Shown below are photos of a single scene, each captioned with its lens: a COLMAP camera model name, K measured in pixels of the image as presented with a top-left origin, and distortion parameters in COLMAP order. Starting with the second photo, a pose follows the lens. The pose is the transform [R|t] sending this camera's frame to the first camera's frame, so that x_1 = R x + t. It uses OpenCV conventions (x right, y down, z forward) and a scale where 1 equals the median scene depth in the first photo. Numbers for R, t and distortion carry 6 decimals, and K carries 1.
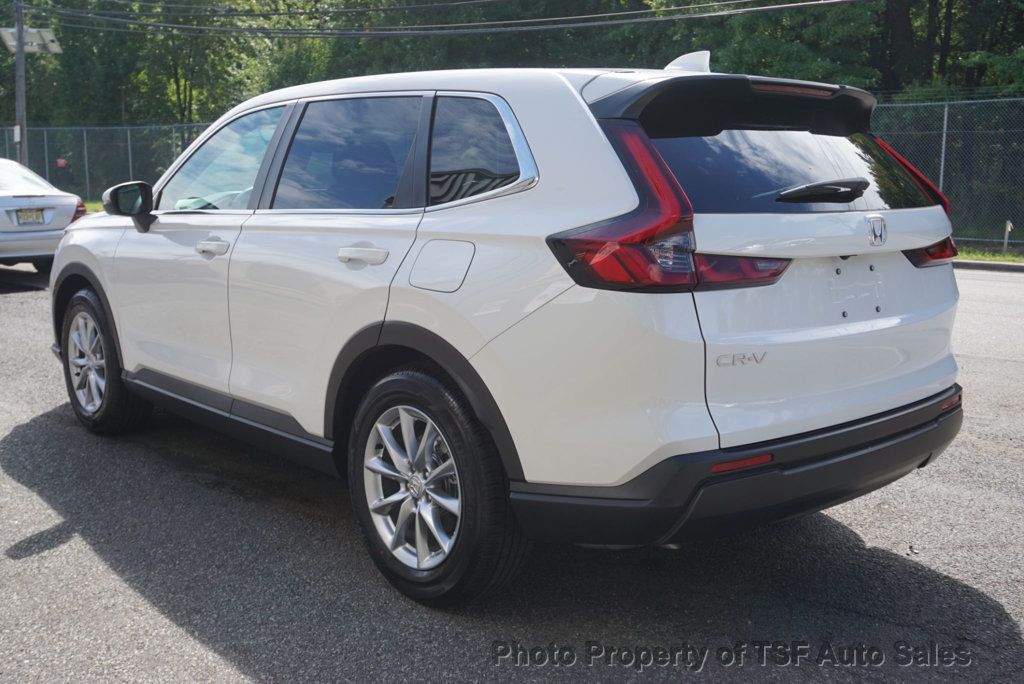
lens RADIAL K [[1069.6, 0, 512.0], [0, 1069.6, 342.0], [0, 0, 1]] dist [0.020272, 0.010437]
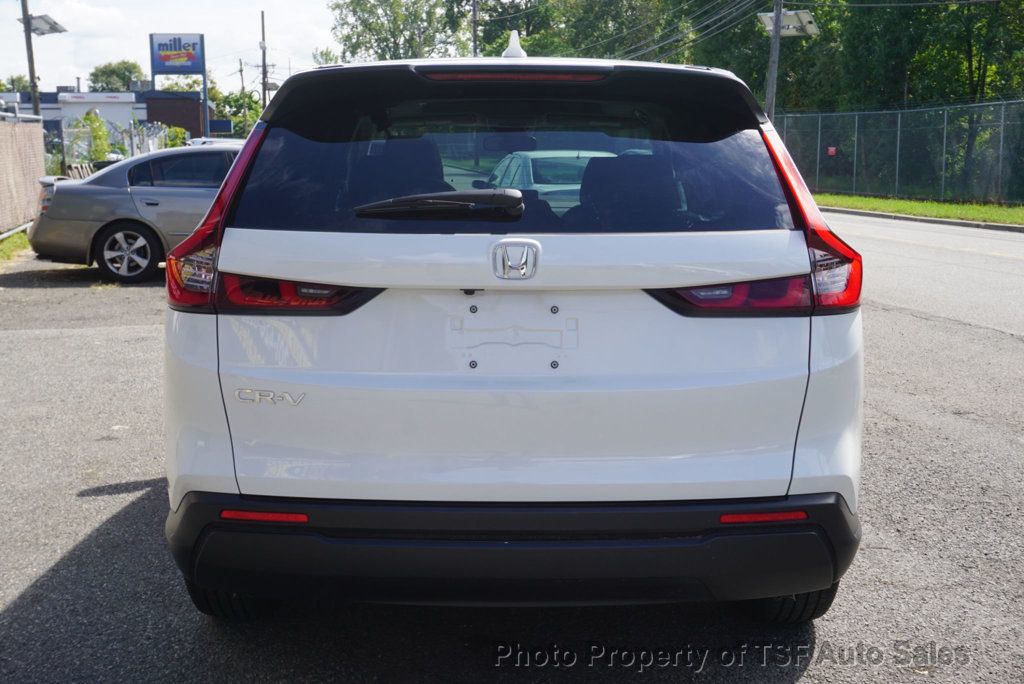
lens RADIAL K [[1221.7, 0, 512.0], [0, 1221.7, 342.0], [0, 0, 1]] dist [-0.017689, -0.033088]
pose [[0.746444, 0.100188, -0.657863, 0.724142], [-0.105323, 0.993927, 0.031864, -0.058131], [0.657061, 0.045503, 0.752463, 0.274866]]
